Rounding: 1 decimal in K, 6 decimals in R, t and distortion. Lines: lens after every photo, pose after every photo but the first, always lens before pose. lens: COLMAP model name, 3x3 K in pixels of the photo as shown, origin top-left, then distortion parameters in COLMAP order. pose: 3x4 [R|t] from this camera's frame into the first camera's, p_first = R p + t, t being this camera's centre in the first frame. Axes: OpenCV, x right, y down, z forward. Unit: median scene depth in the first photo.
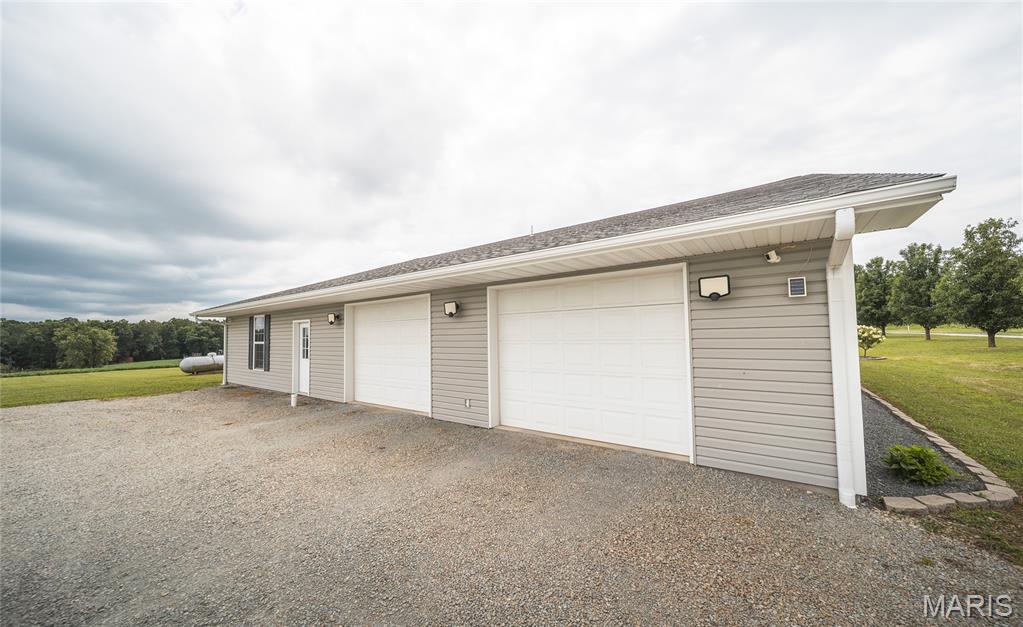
lens RADIAL K [[372.2, 0, 511.5], [0, 372.2, 315.3], [0, 0, 1]] dist [0.006537, 0.000075]
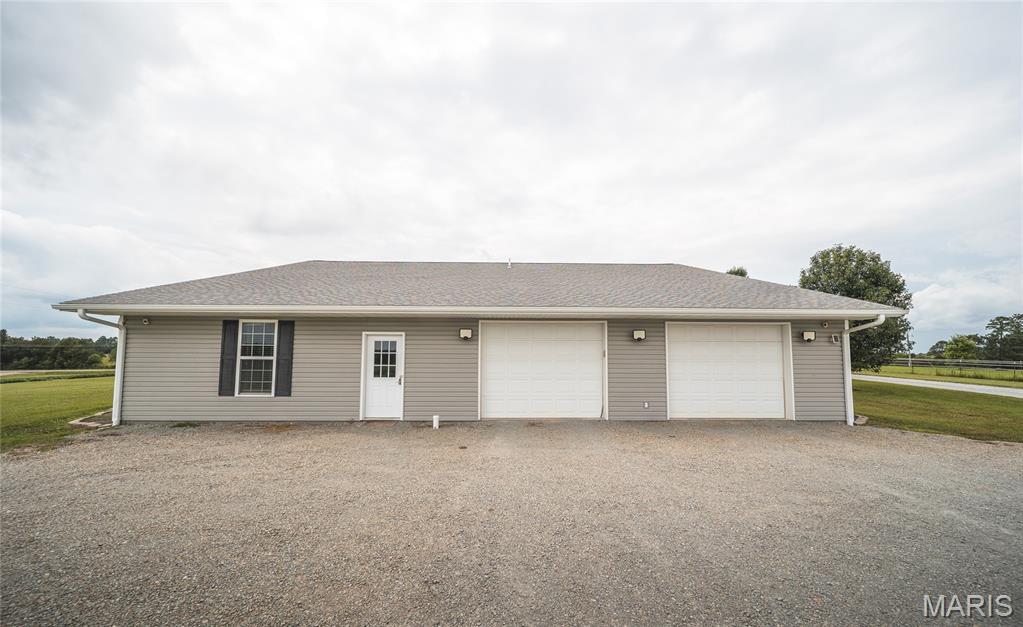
lens RADIAL K [[372.2, 0, 533.4], [0, 372.2, 334.0], [0, 0, 1]] dist [0.006537, 0.000075]
pose [[0.783990, 0.062373, 0.617632, -1.196988], [-0.051971, 0.998041, -0.034820, 0.041883], [-0.618594, -0.004801, 0.785696, 0.167550]]
